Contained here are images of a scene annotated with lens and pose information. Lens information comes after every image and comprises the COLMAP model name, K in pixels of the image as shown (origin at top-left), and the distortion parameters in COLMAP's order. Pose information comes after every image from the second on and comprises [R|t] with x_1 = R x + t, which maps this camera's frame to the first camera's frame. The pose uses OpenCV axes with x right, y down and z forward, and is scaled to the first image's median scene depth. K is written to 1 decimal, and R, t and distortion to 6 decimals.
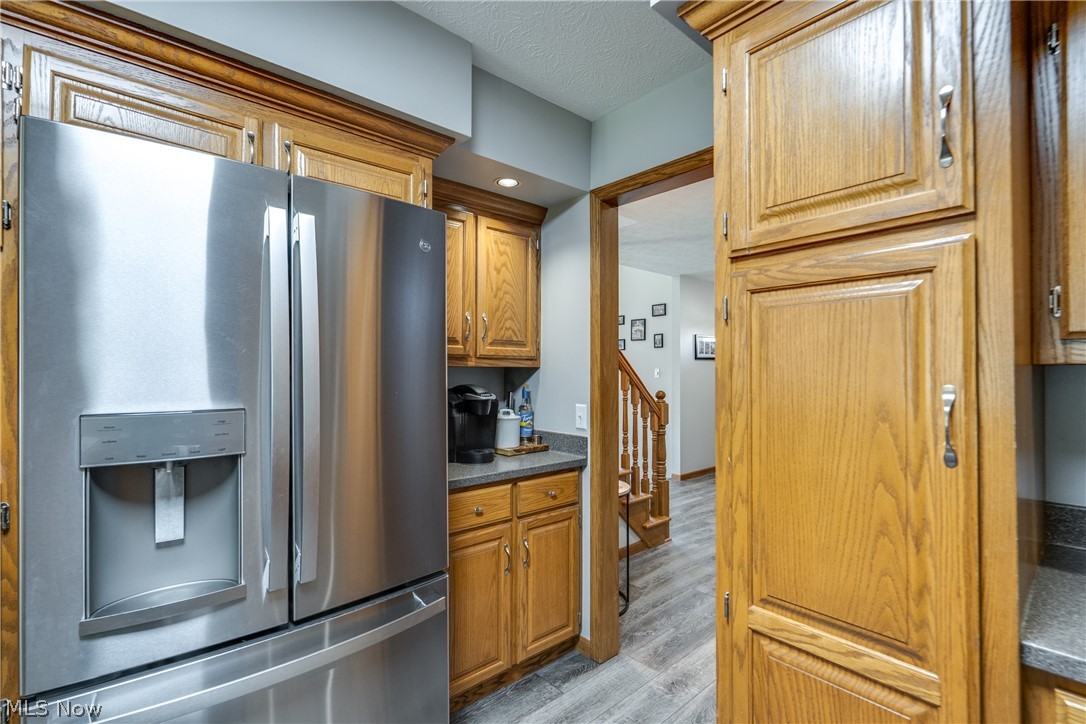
lens RADIAL K [[502.5, 0, 539.3], [0, 502.5, 365.4], [0, 0, 1]] dist [0.000451, 0.000194]
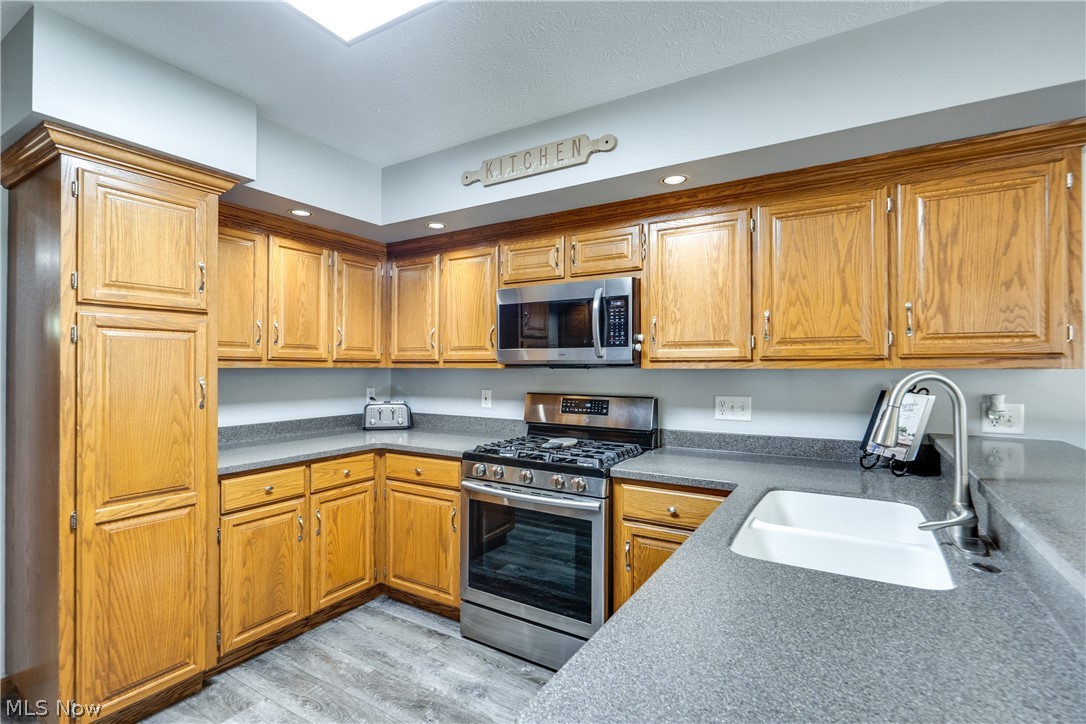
lens RADIAL K [[502.5, 0, 539.3], [0, 502.5, 365.4], [0, 0, 1]] dist [0.000451, 0.000194]
pose [[-0.284987, 0.005084, 0.958518, -1.877331], [-0.009901, 0.999917, -0.008248, -0.016203], [-0.958480, -0.011841, -0.284913, 0.057385]]
